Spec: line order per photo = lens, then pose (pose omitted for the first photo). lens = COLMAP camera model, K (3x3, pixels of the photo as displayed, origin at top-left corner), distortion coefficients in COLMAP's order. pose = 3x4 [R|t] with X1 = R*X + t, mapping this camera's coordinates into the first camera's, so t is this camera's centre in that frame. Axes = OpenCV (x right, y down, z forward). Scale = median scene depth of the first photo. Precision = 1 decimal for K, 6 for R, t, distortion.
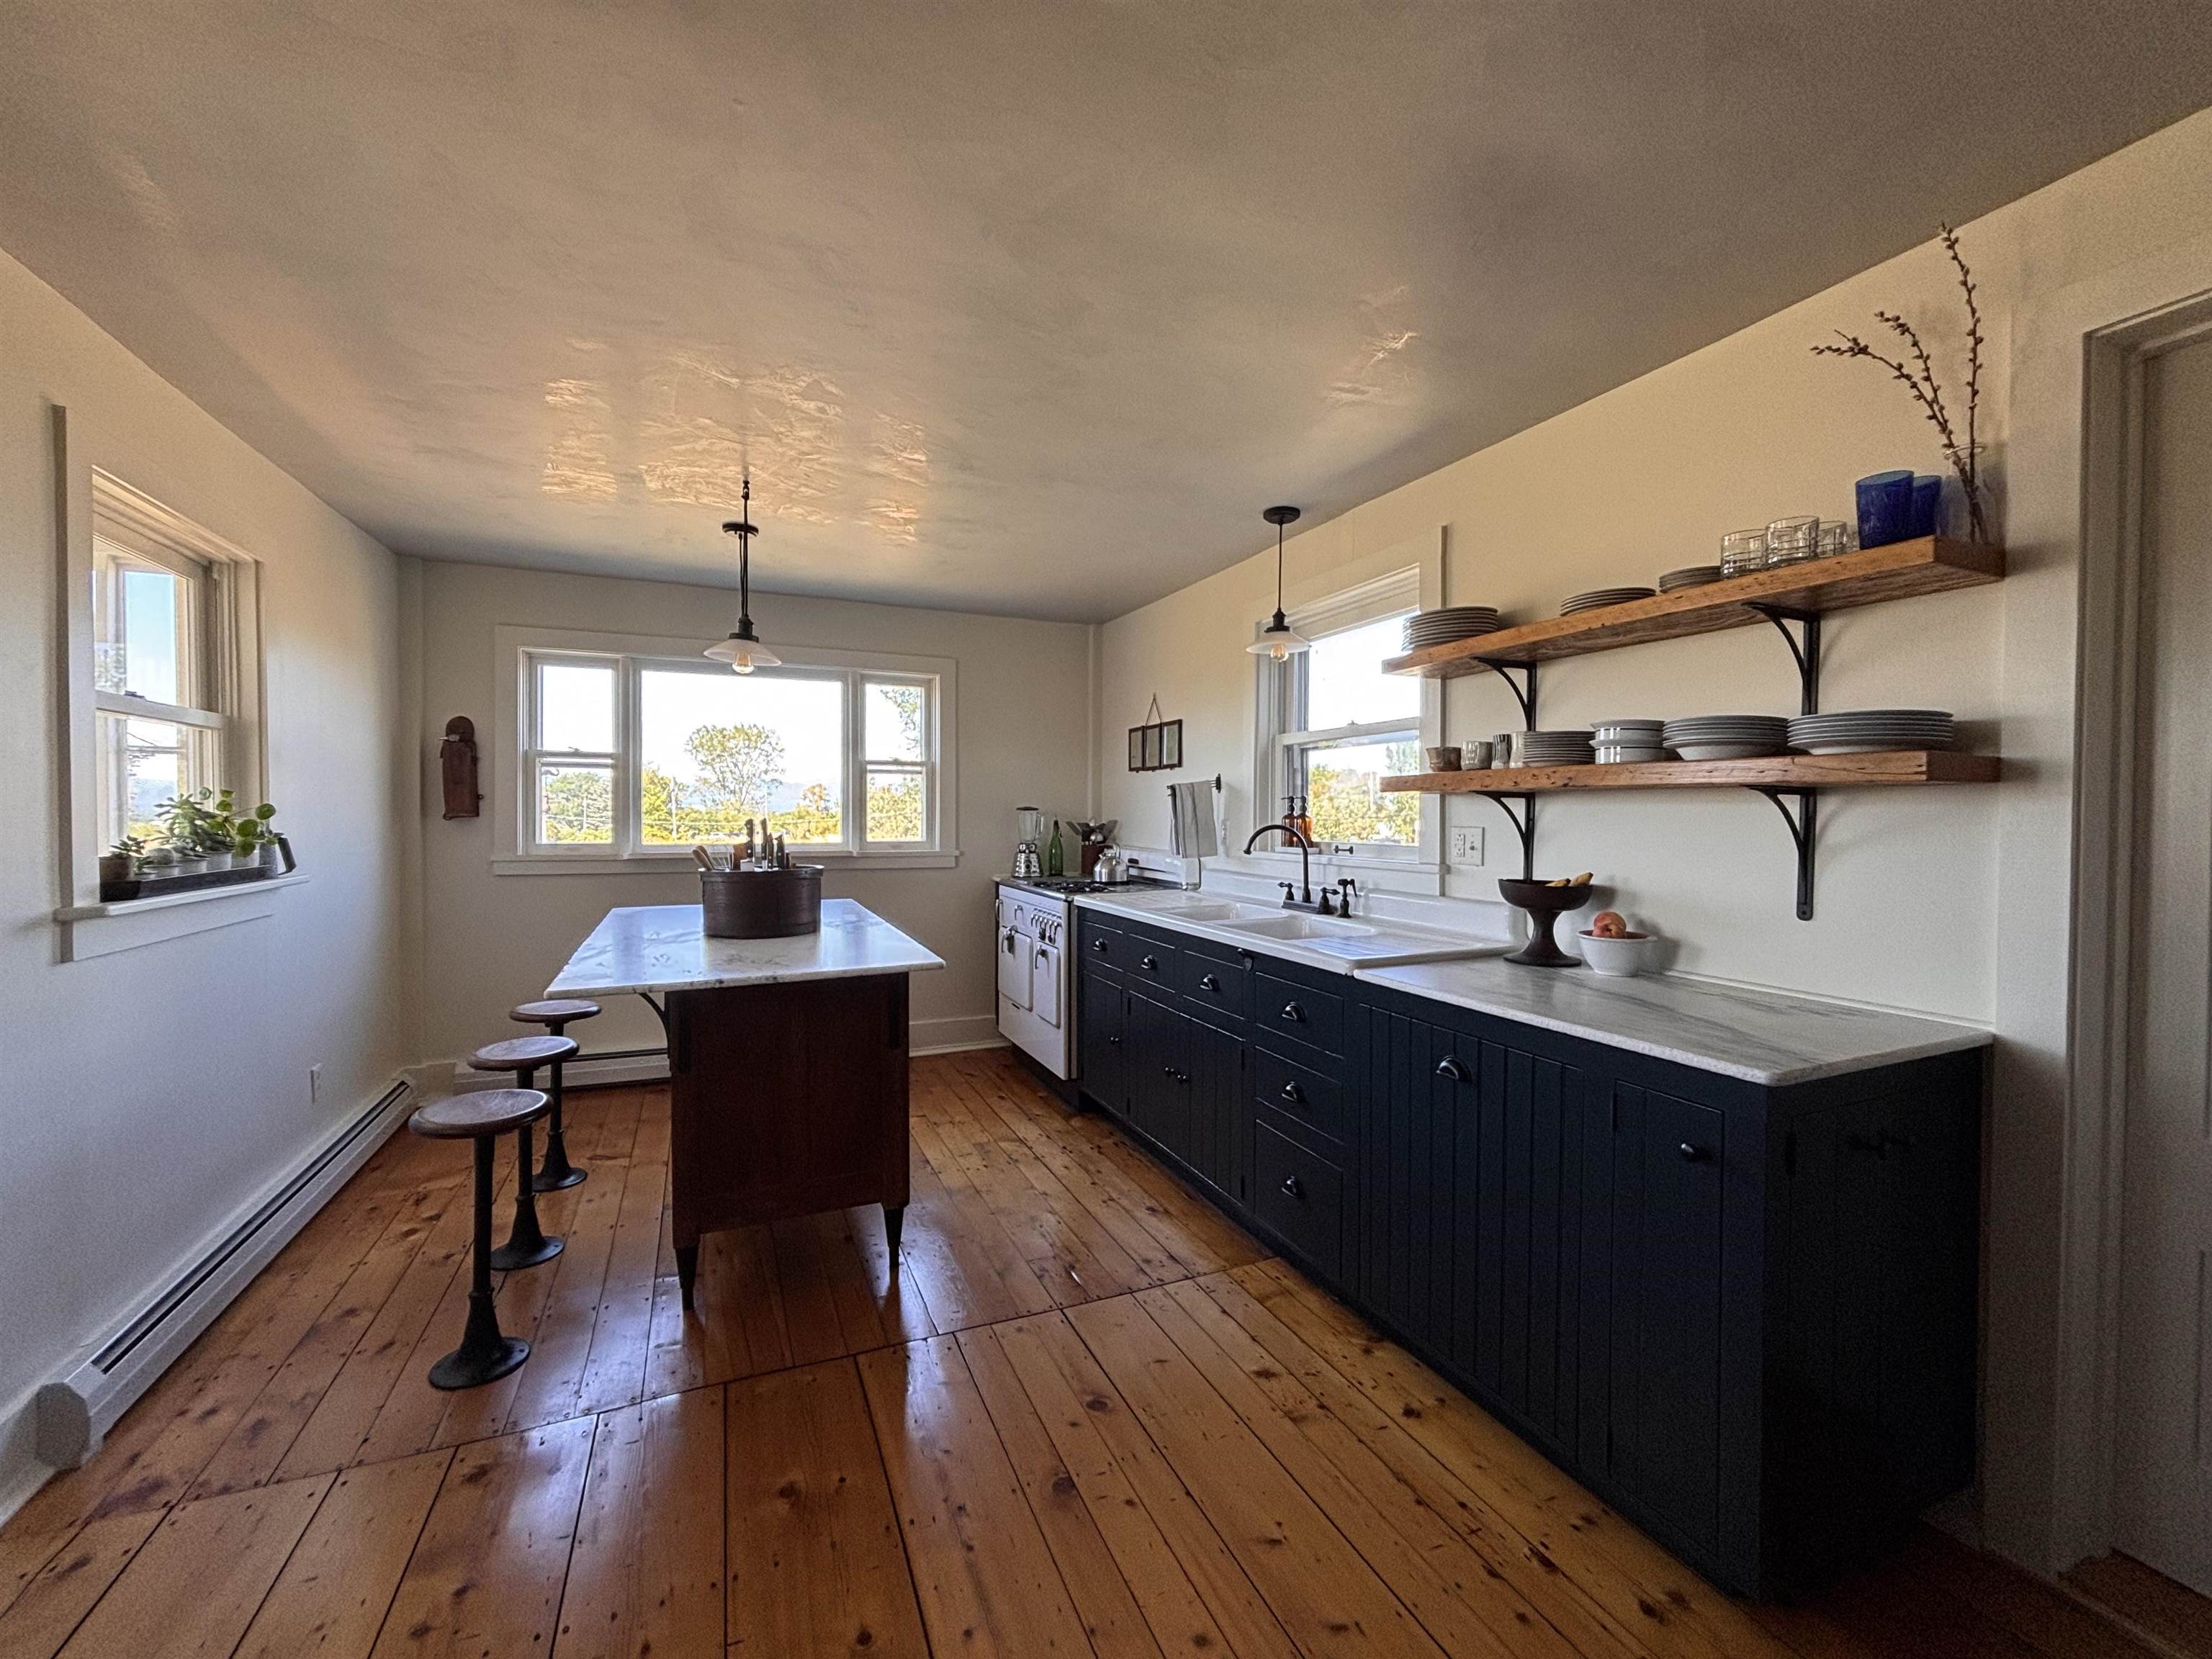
lens RADIAL K [[899.6, 0, 1104.0], [0, 899.6, 831.6], [0, 0, 1]] dist [0.000665, -0.000312]
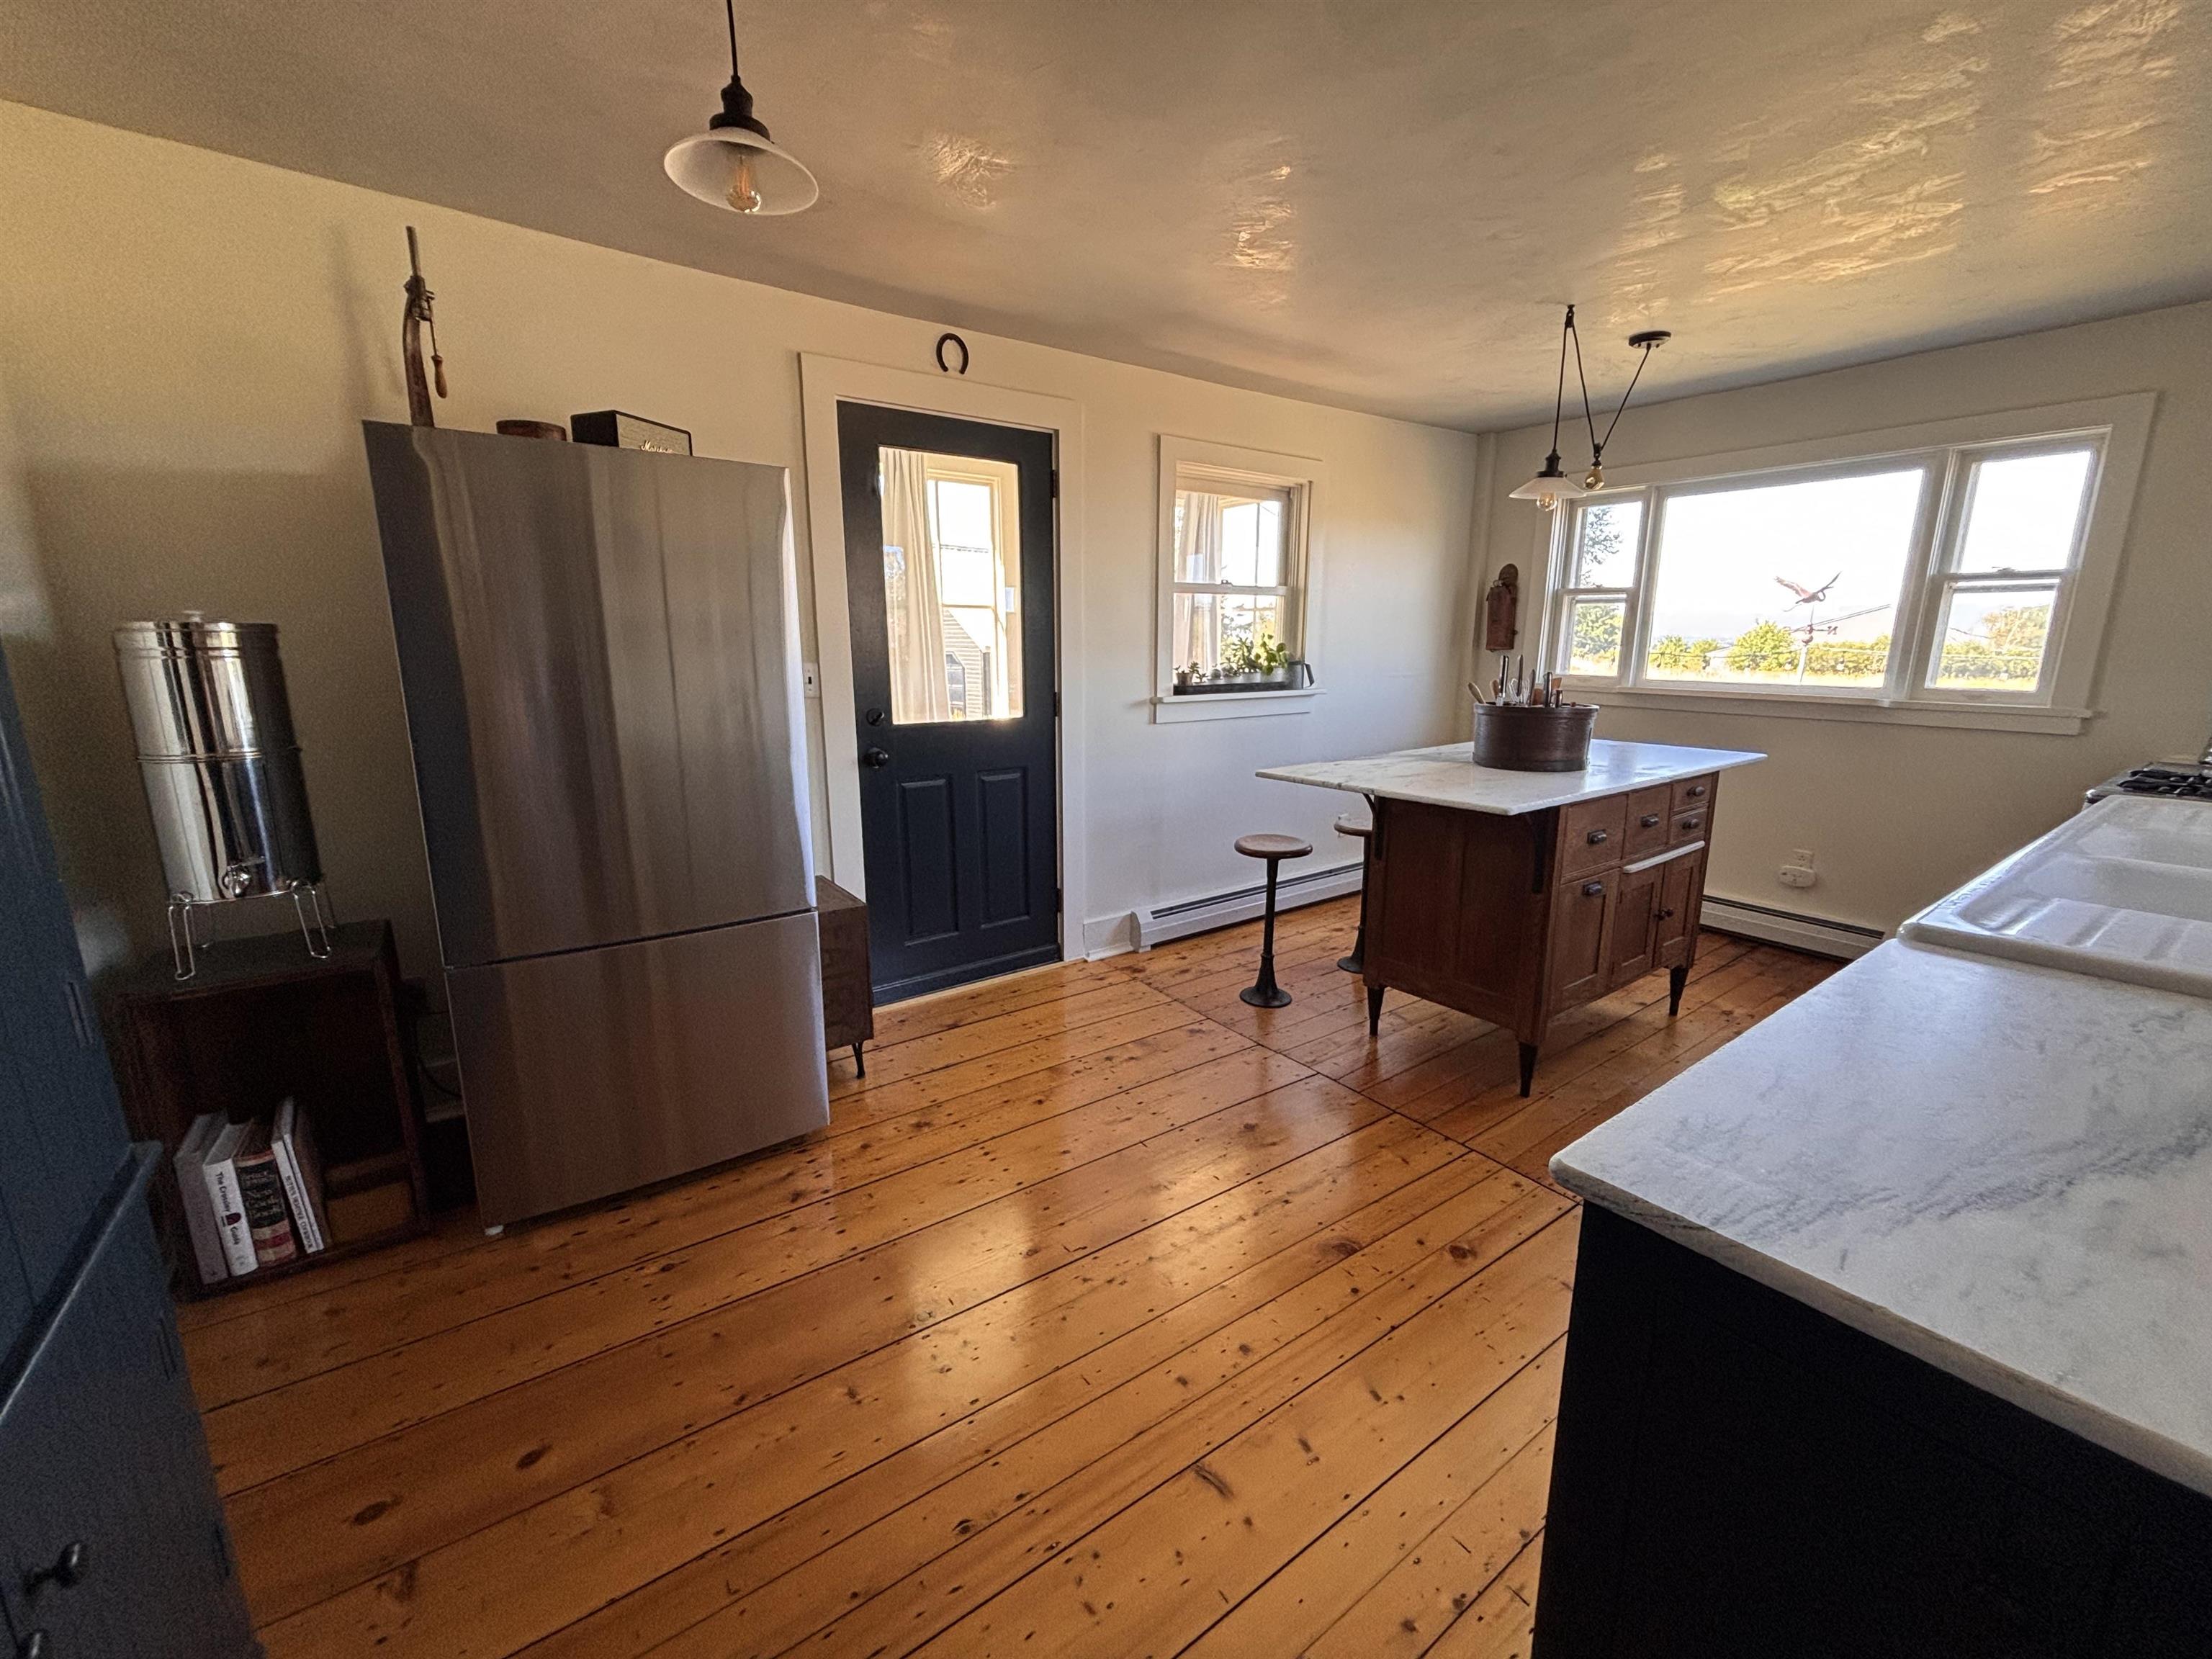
lens RADIAL K [[899.6, 0, 1104.0], [0, 899.6, 831.6], [0, 0, 1]] dist [0.000665, -0.000312]
pose [[0.211397, 0.204821, -0.955698, 0.590200], [-0.017622, 0.978436, 0.205797, -0.024330], [0.977241, -0.026663, 0.210448, 0.304291]]
